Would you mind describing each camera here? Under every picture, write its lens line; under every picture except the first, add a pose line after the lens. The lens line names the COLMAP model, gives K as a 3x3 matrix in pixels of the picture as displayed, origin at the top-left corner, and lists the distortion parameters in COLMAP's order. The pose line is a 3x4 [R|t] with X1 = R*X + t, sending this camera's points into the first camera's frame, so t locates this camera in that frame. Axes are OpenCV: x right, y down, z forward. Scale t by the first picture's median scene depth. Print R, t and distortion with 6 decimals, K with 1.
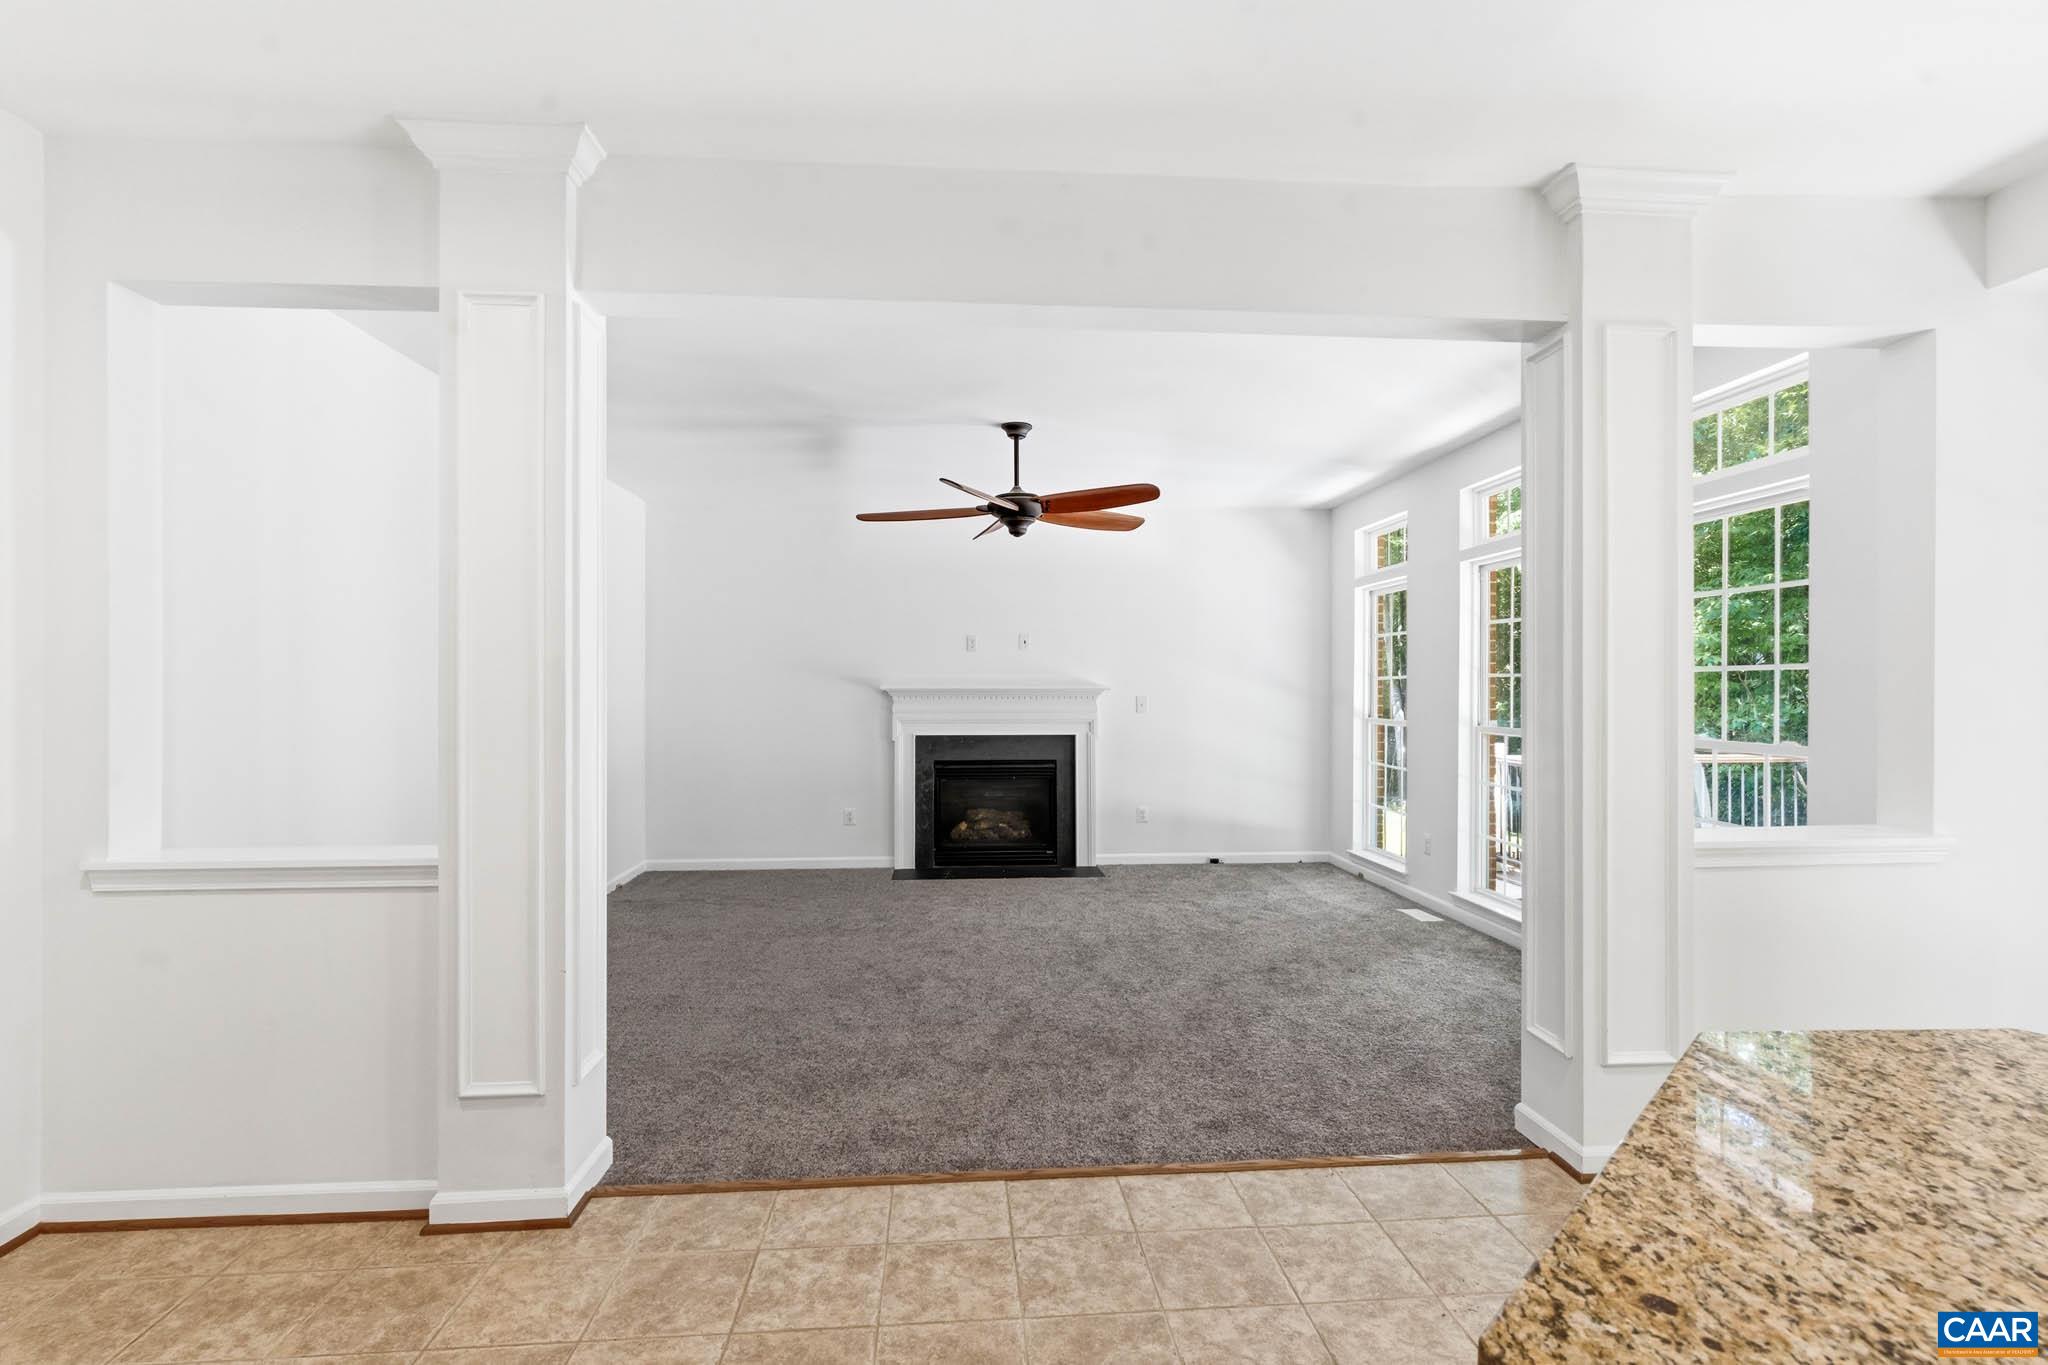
lens RADIAL K [[983.8, 0, 1014.0], [0, 983.8, 685.3], [0, 0, 1]] dist [0.005773, -0.000745]
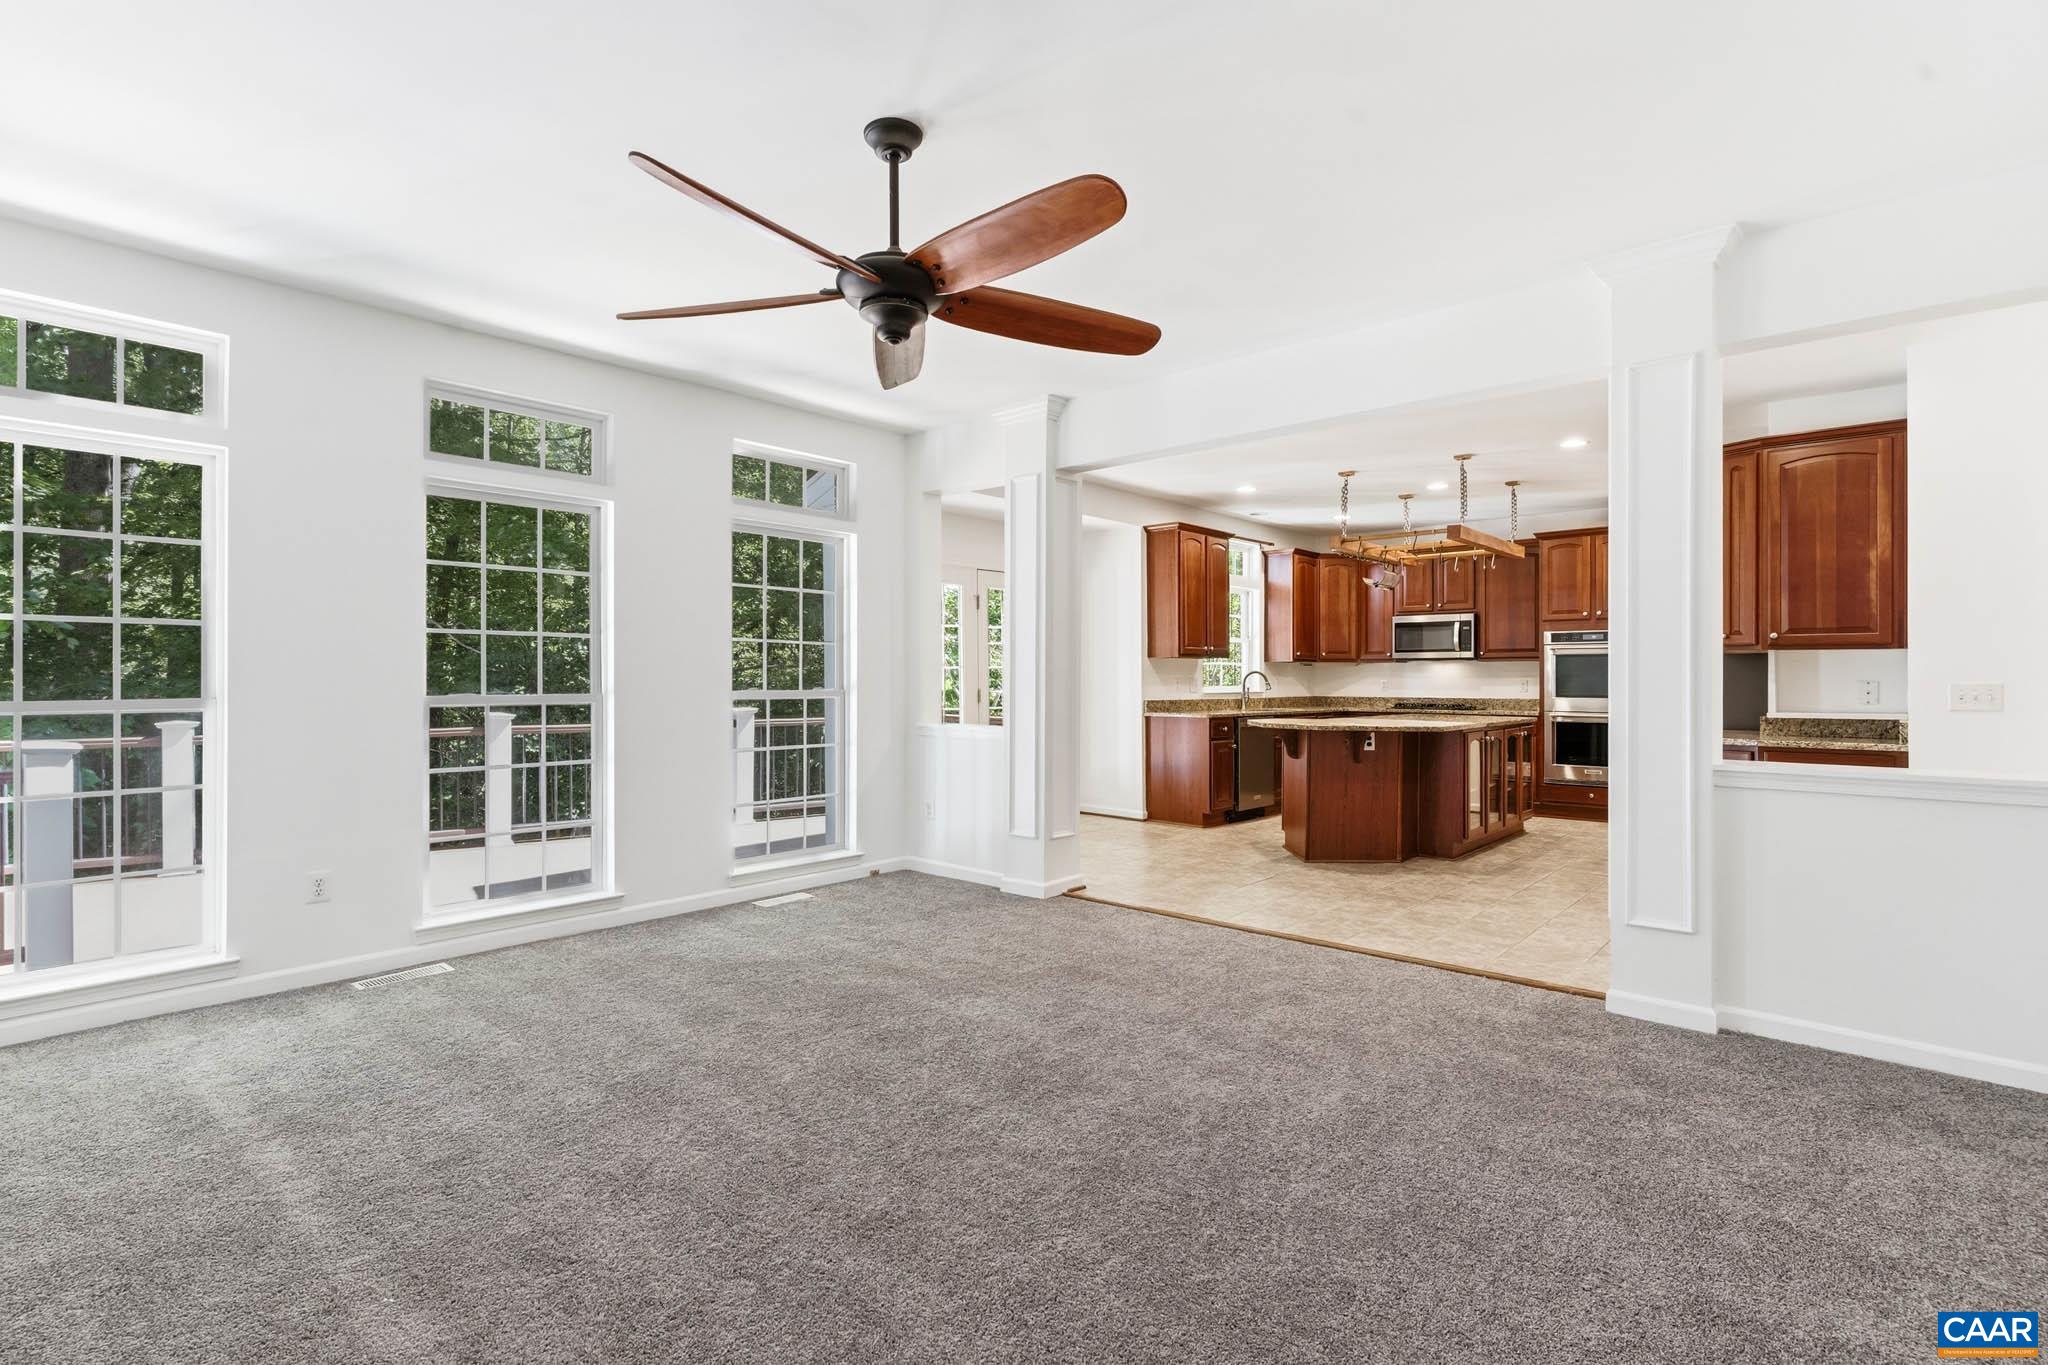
lens RADIAL K [[983.8, 0, 1011.5], [0, 983.8, 676.9], [0, 0, 1]] dist [0.005773, -0.000745]
pose [[-0.694895, -0.003809, 0.719101, -0.428356], [-0.004796, 0.999988, 0.000662, 0.024390], [-0.719095, -0.002988, -0.694905, 1.326836]]
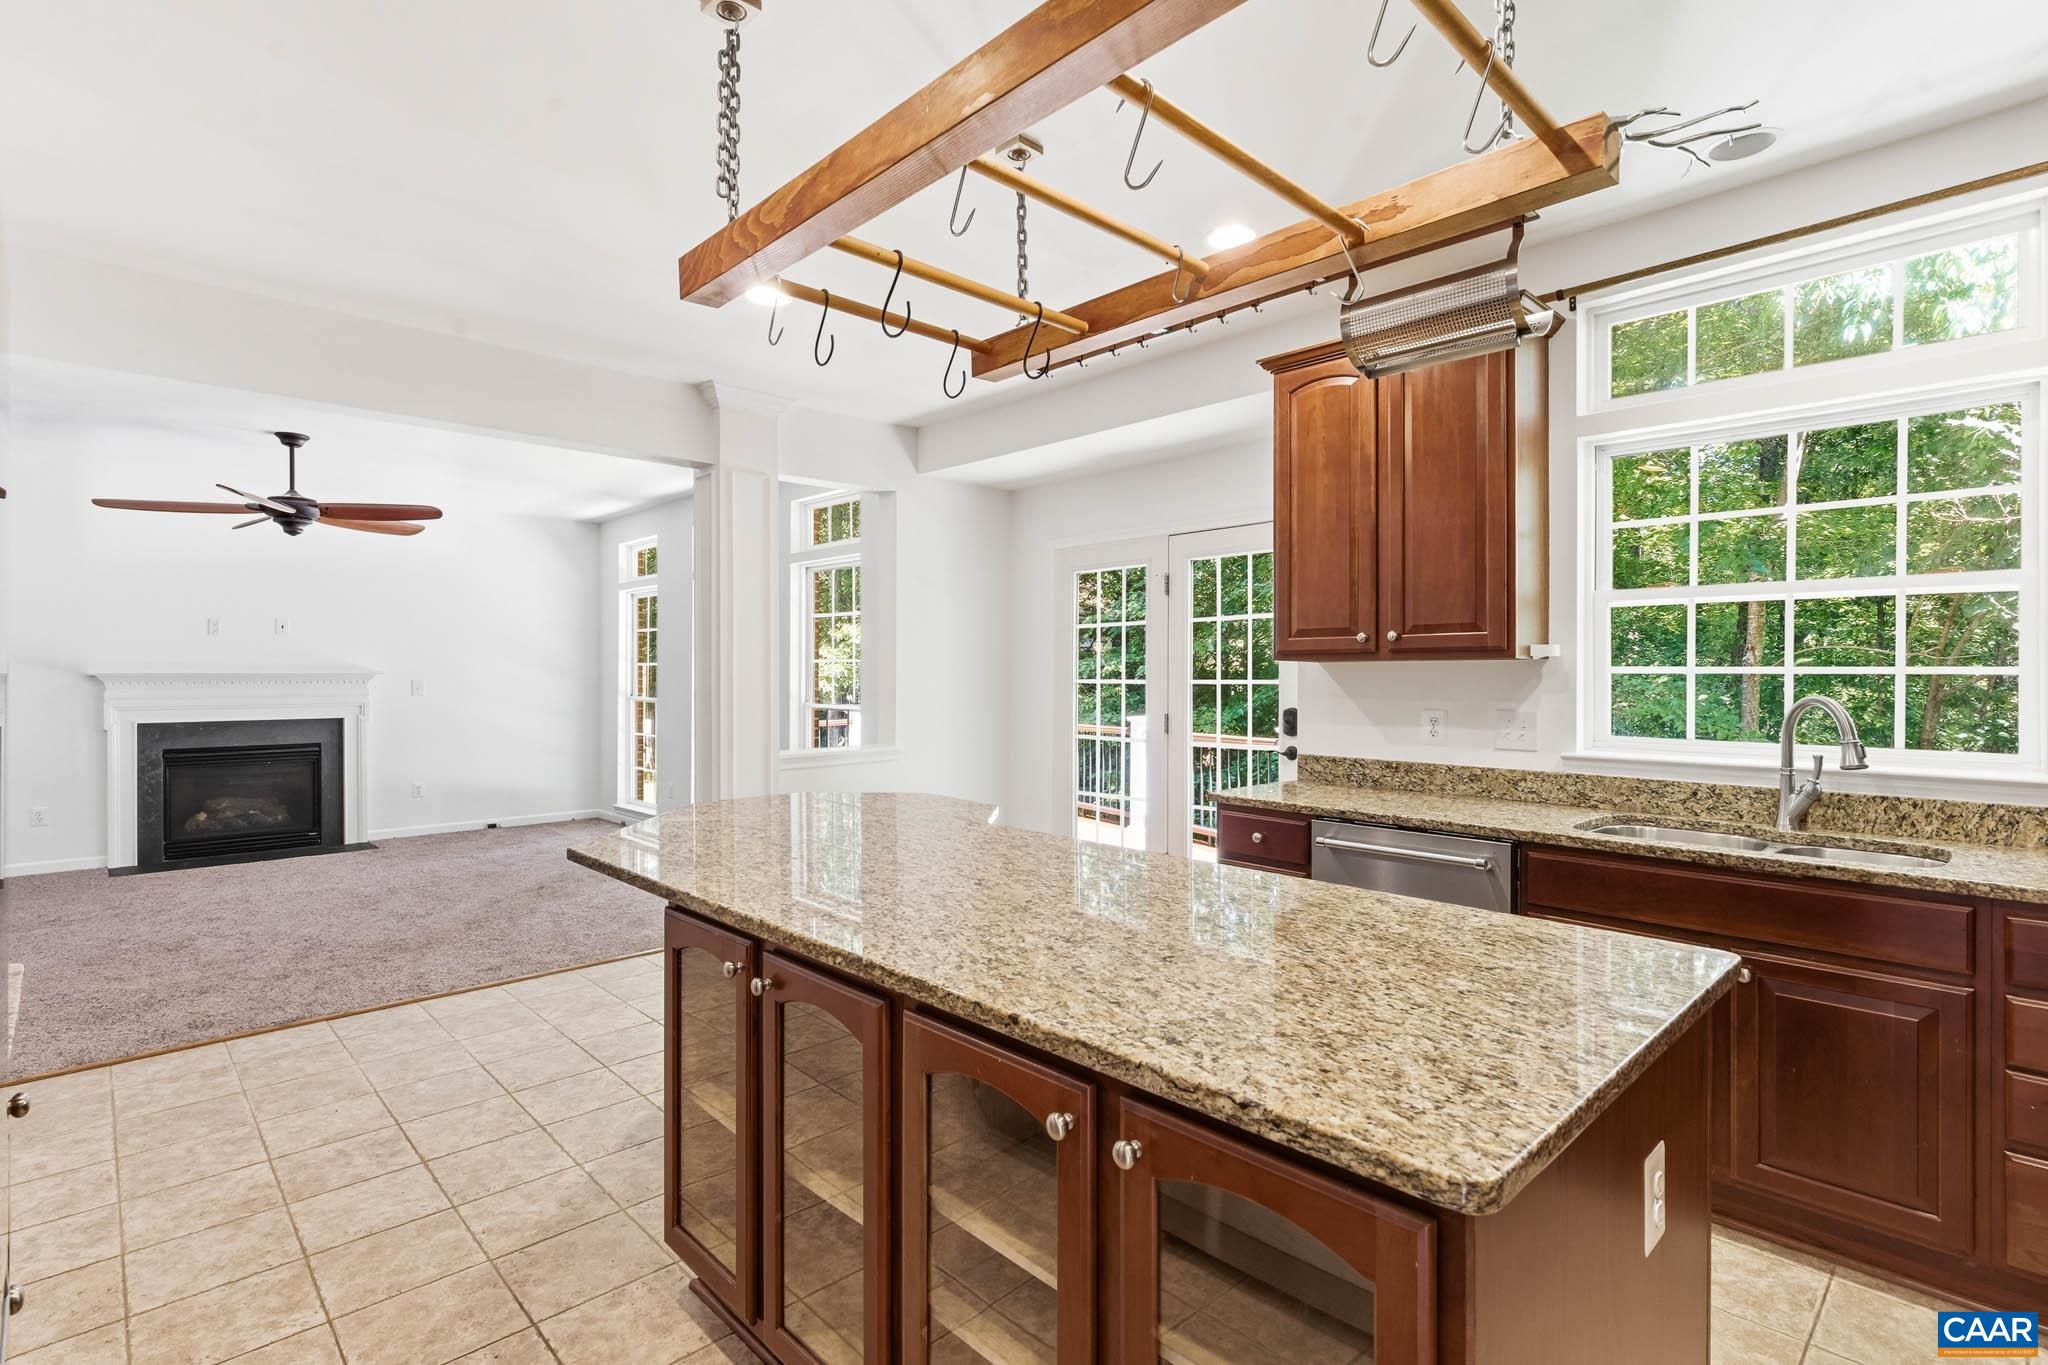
lens RADIAL K [[983.8, 0, 1012.7], [0, 983.8, 672.1], [0, 0, 1]] dist [0.005773, -0.000745]
pose [[0.773855, -0.000950, 0.633362, -0.073860], [-0.000613, 0.999997, 0.002248, -0.000861], [-0.633362, -0.002128, 0.773852, -0.371804]]
